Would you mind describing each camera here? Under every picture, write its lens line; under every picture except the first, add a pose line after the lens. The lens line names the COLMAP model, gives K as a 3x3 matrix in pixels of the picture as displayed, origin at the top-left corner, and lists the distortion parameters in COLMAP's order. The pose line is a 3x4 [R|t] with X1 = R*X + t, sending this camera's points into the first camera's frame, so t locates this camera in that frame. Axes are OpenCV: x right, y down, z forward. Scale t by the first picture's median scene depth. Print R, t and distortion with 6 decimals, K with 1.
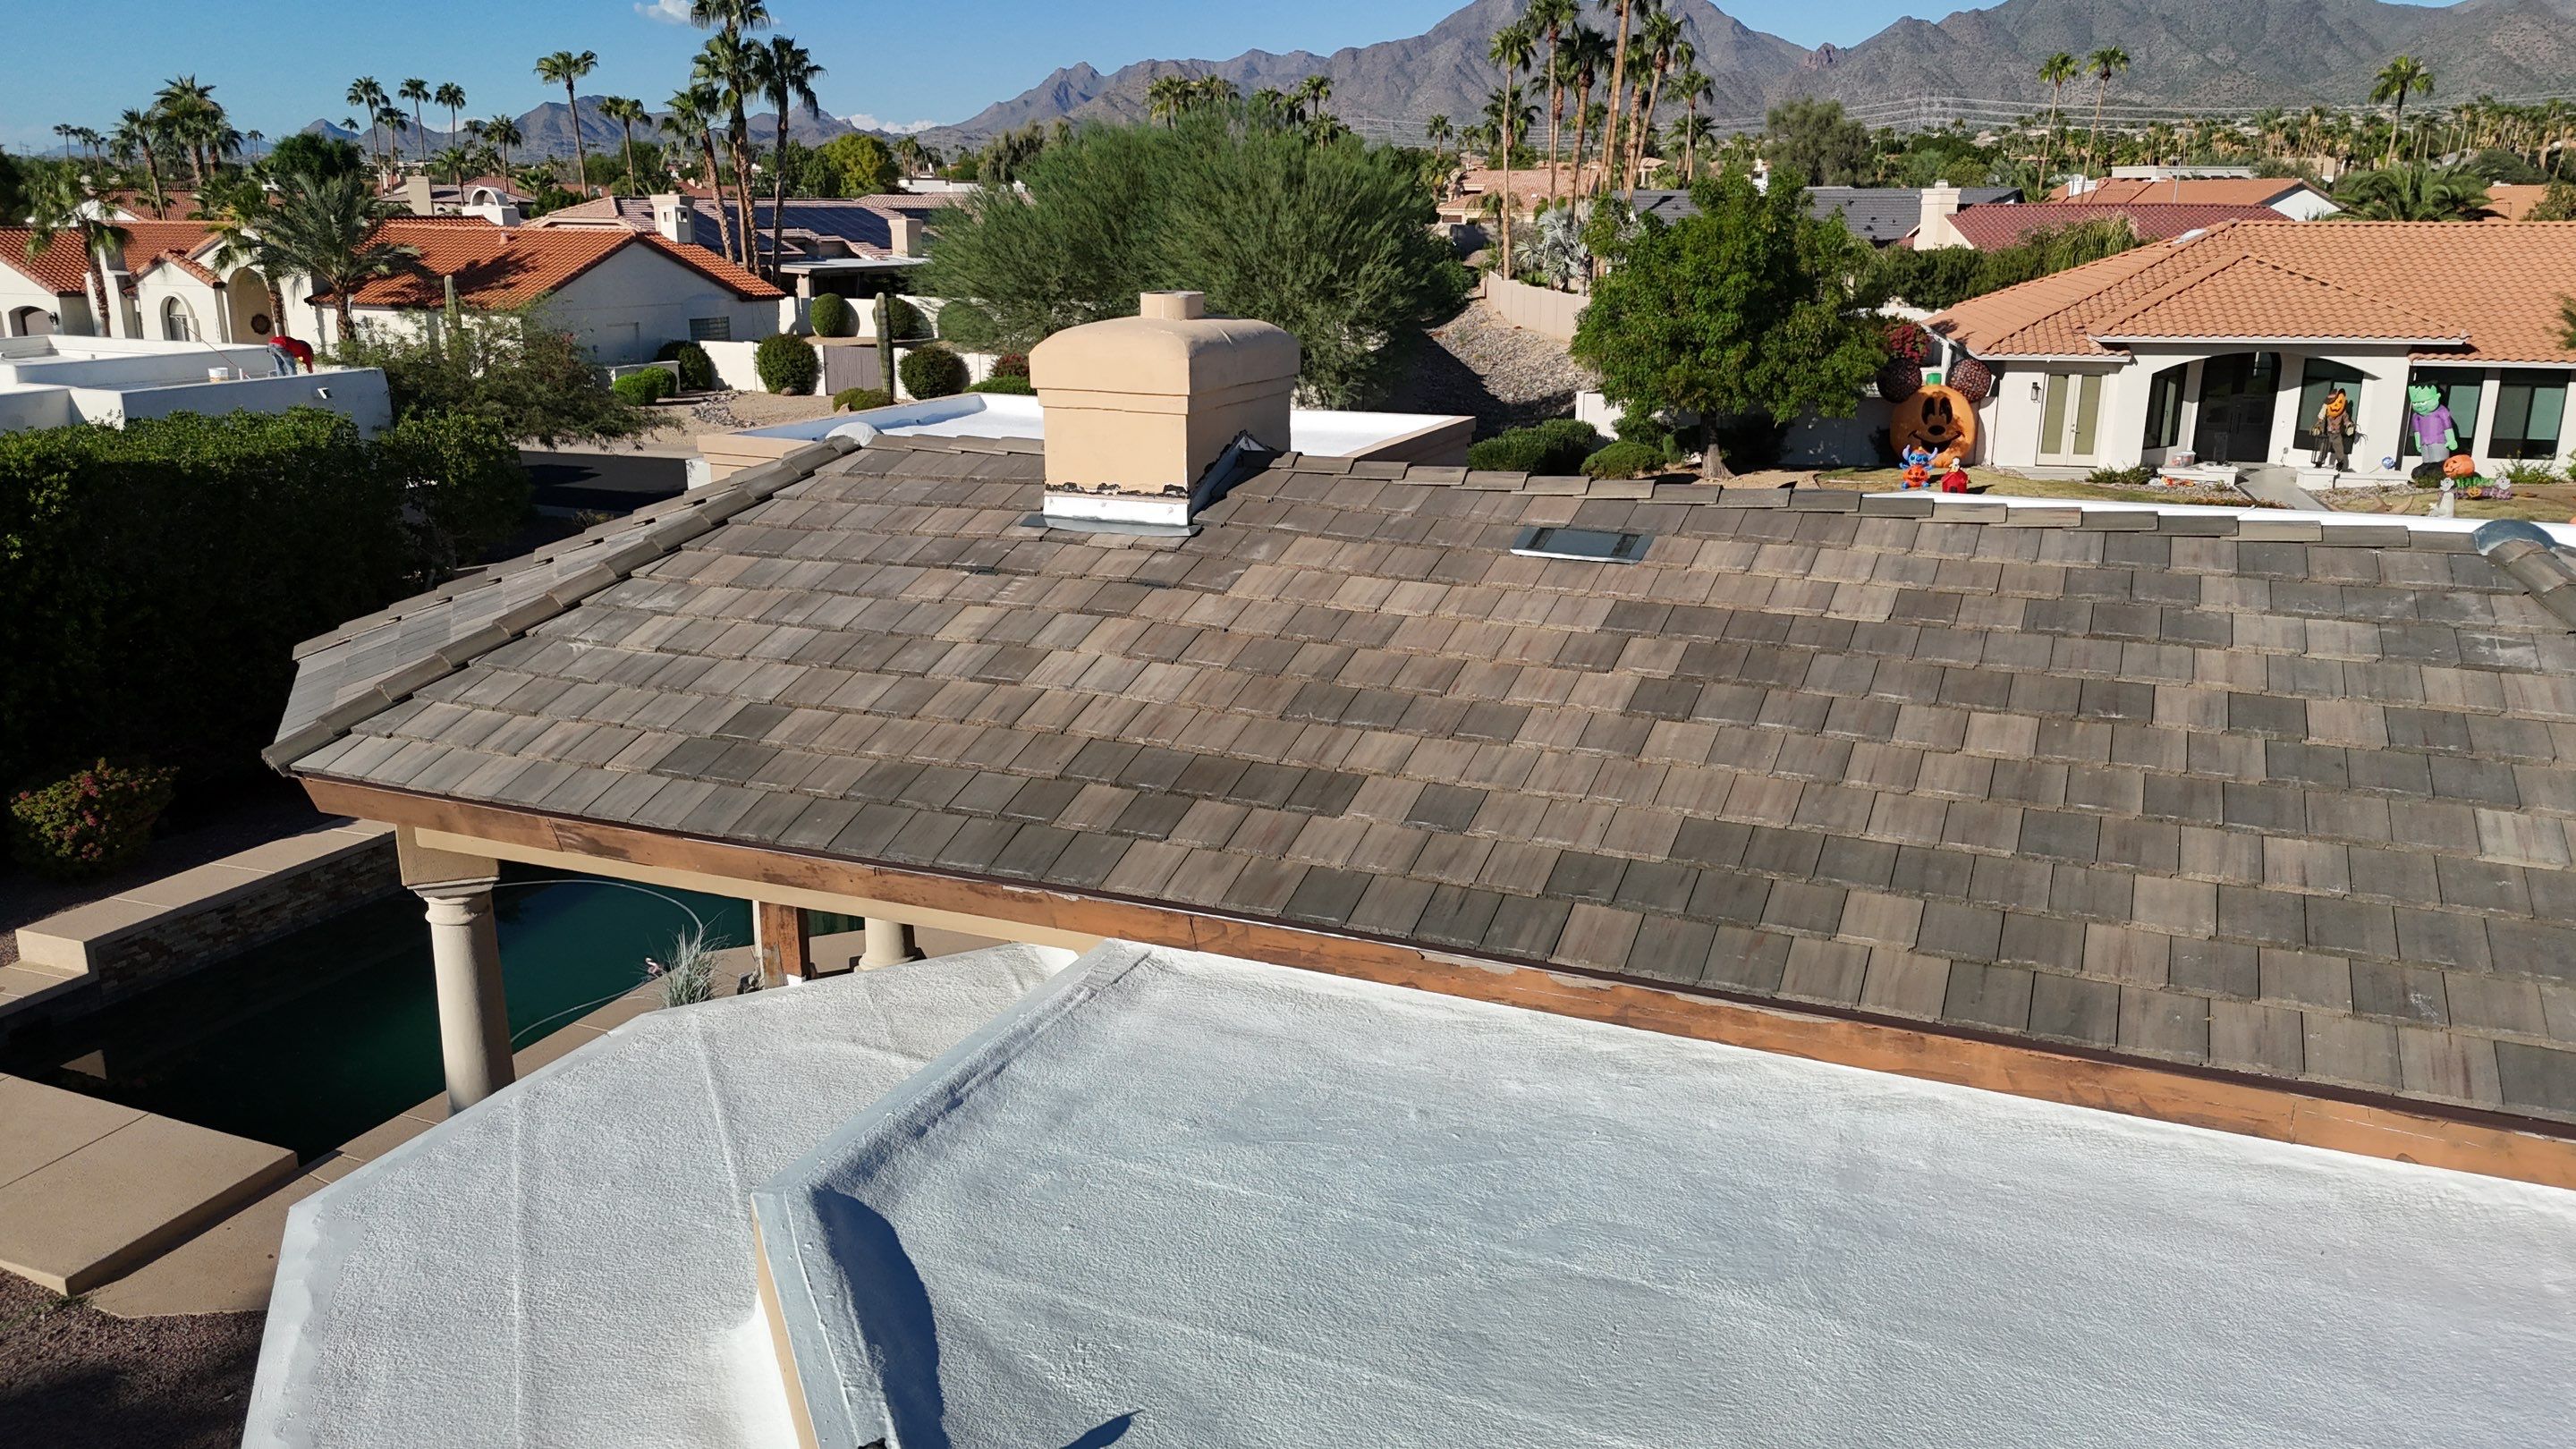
lens RADIAL K [[1897.6, 0, 1286.6], [0, 1897.6, 723.2], [0, 0, 1]] dist [0.074031, -0.081495]
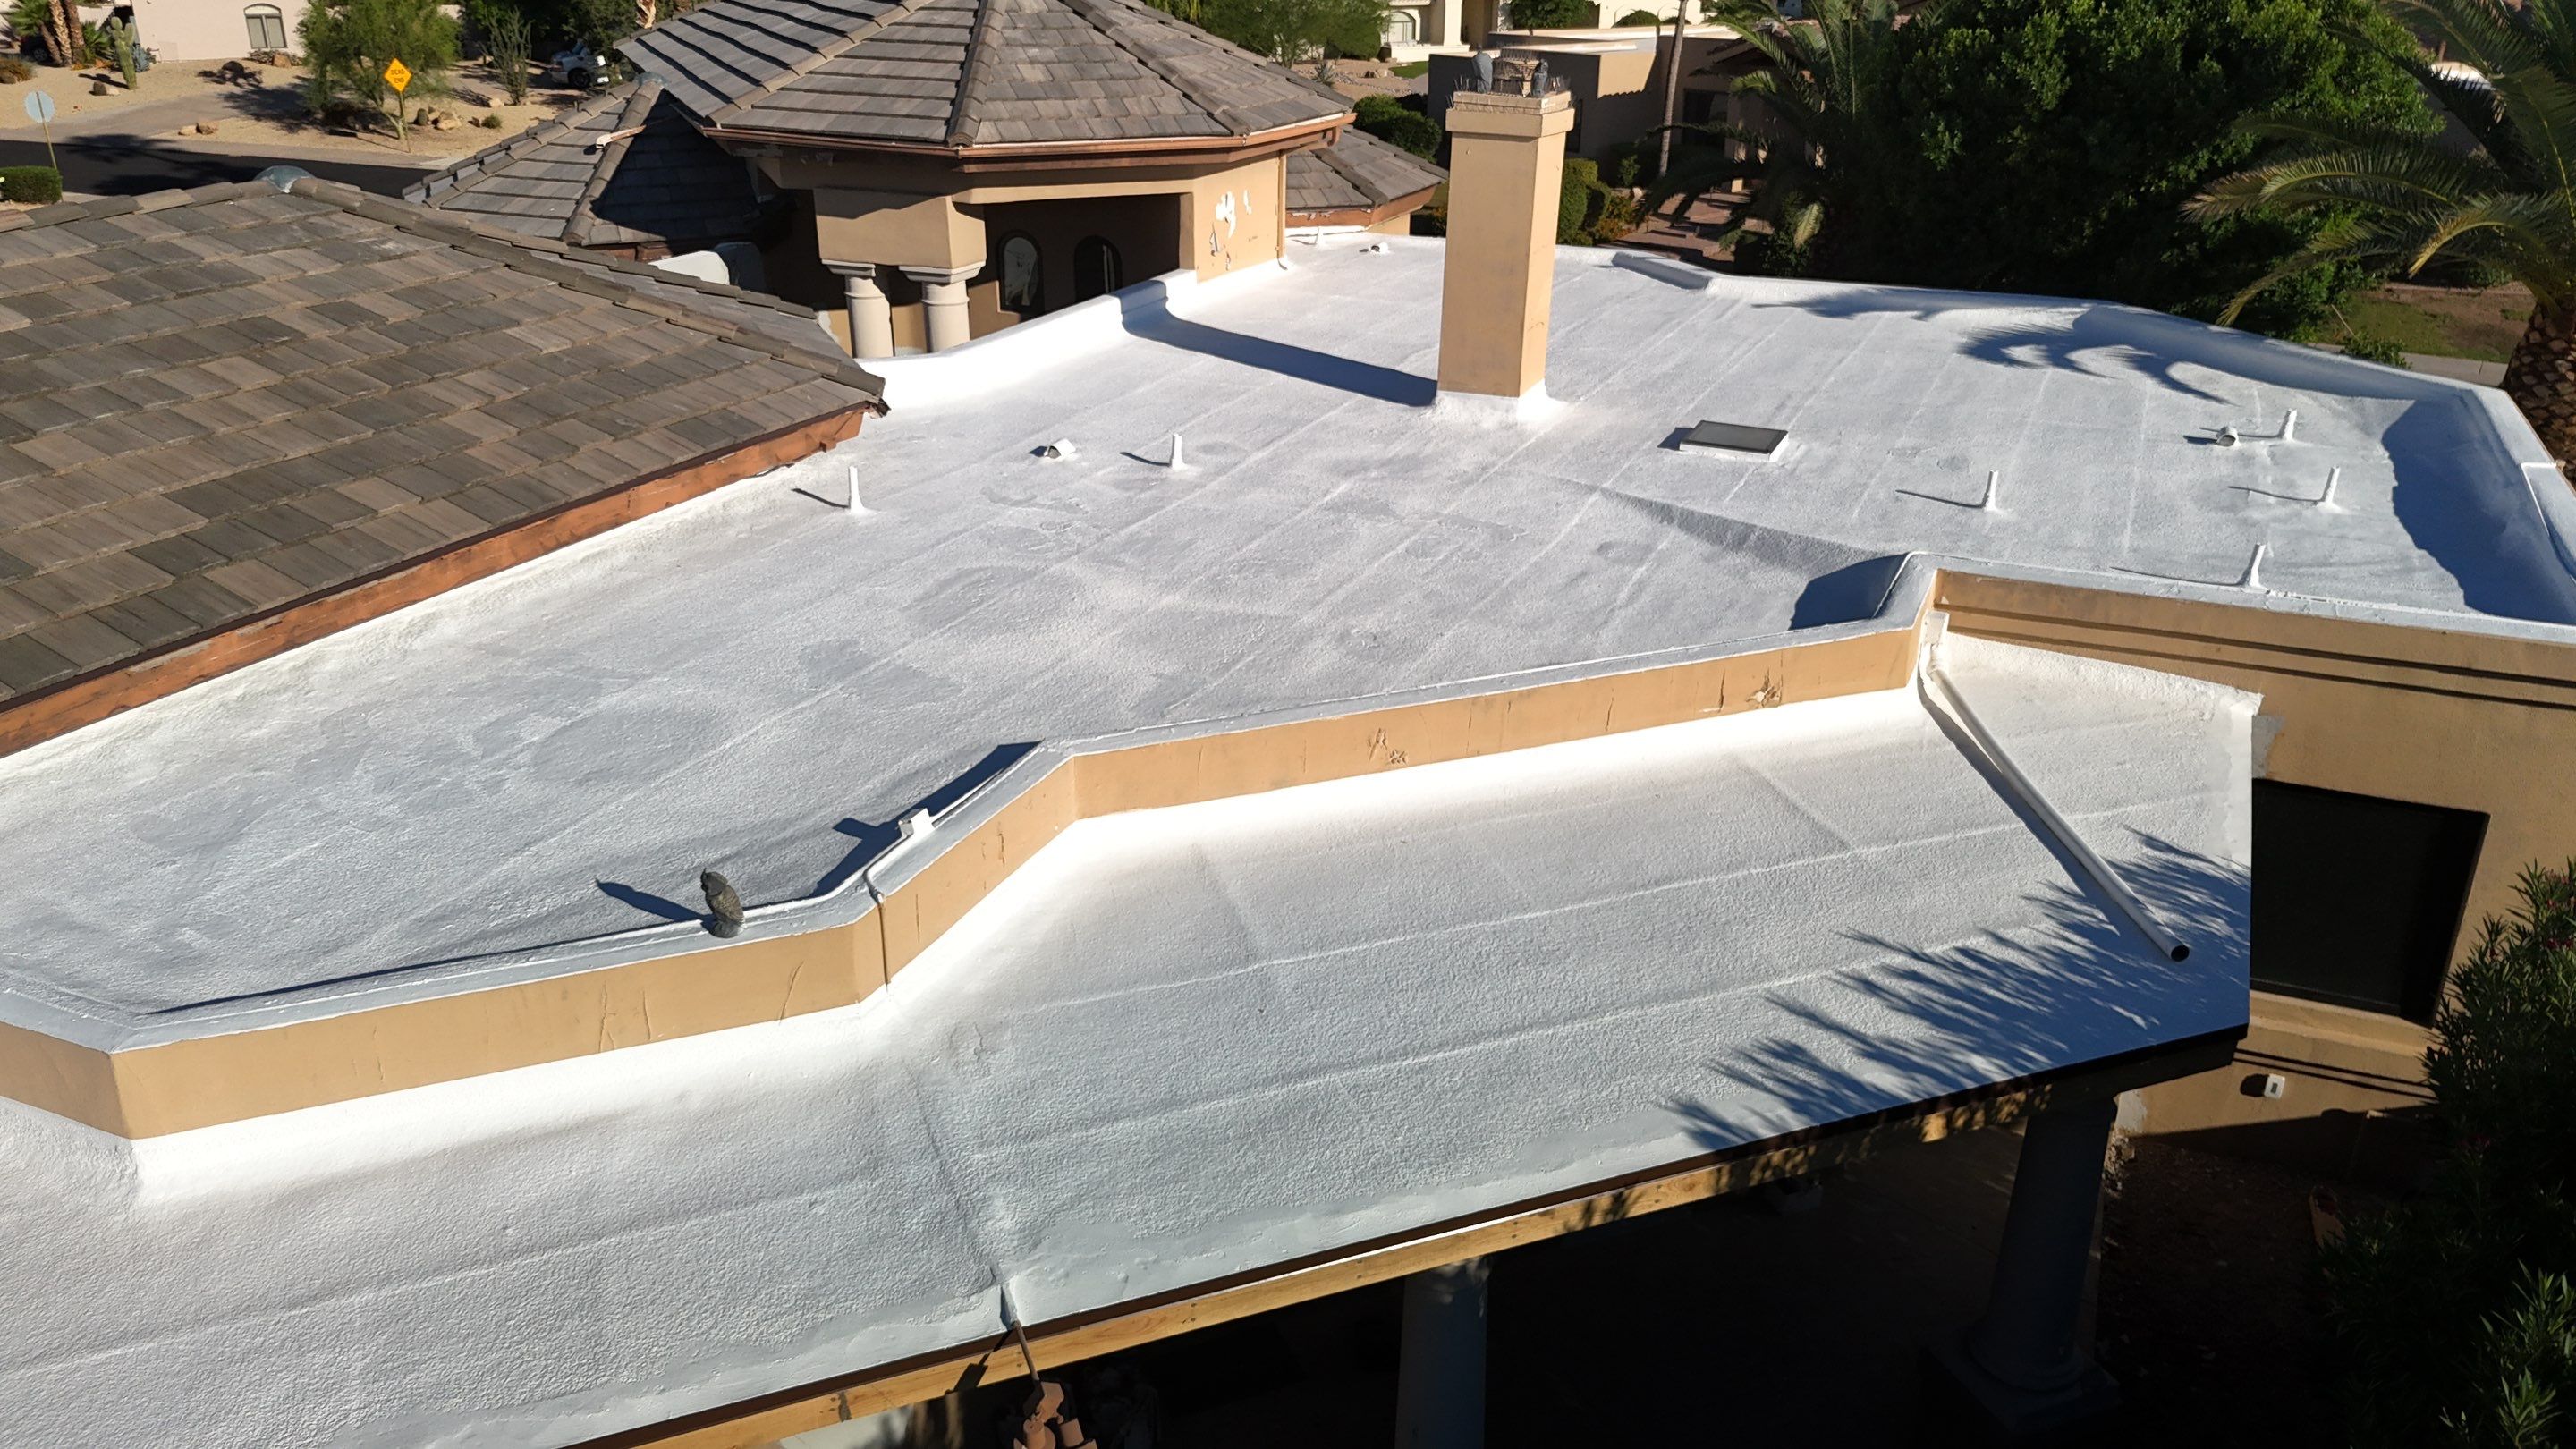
lens RADIAL K [[1906.8, 0, 1286.0], [0, 1906.8, 721.7], [0, 0, 1]] dist [0.063145, -0.069617]
pose [[0.006617, -0.388587, 0.921388, -0.363793], [0.258291, 0.890805, 0.373834, -0.035701], [-0.966044, 0.235513, 0.106263, 0.099680]]
